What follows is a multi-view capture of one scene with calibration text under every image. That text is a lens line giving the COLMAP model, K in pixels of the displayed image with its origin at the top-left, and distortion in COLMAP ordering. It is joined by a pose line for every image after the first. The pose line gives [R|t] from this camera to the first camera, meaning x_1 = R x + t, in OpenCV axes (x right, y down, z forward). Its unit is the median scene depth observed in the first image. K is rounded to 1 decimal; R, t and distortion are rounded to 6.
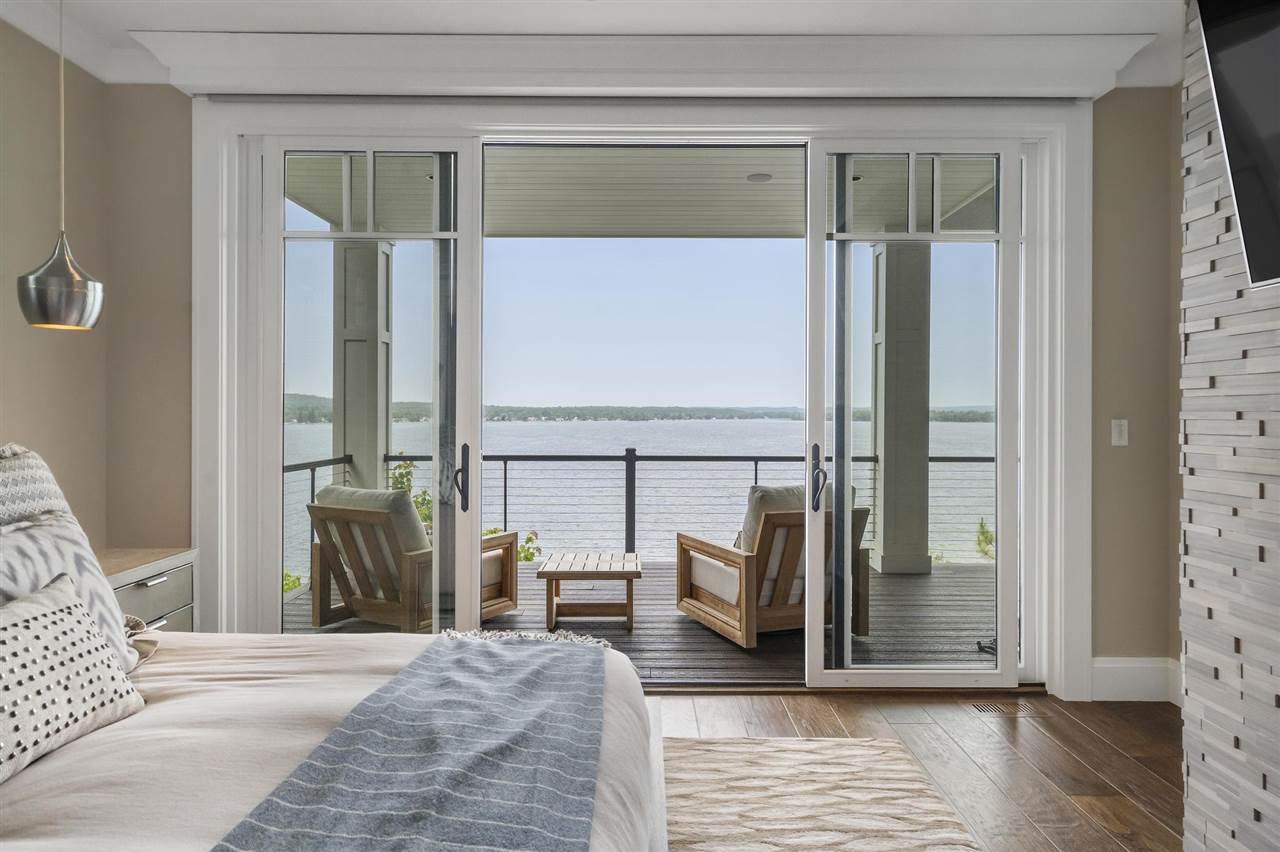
lens RADIAL K [[766.6, 0, 640.2], [0, 766.6, 415.4], [0, 0, 1]] dist [0.010358, 0.002727]
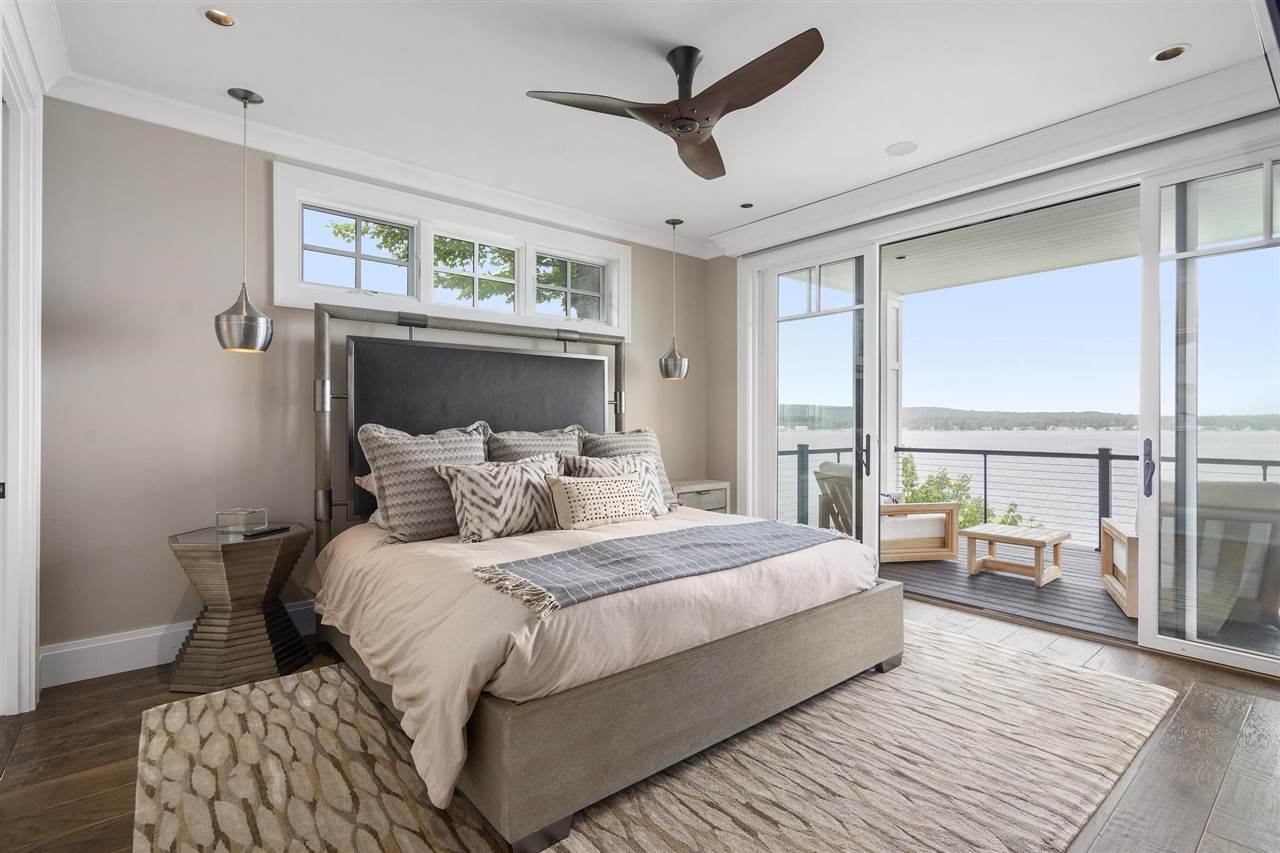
lens RADIAL K [[585.7, 0, 639.7], [0, 585.7, 423.3], [0, 0, 1]] dist [0.003015, 0.000636]
pose [[0.643122, 0.002733, -0.765759, 0.413058], [-0.002788, 0.999995, 0.001228, 0.014350], [0.765759, 0.001345, 0.643127, -0.165772]]
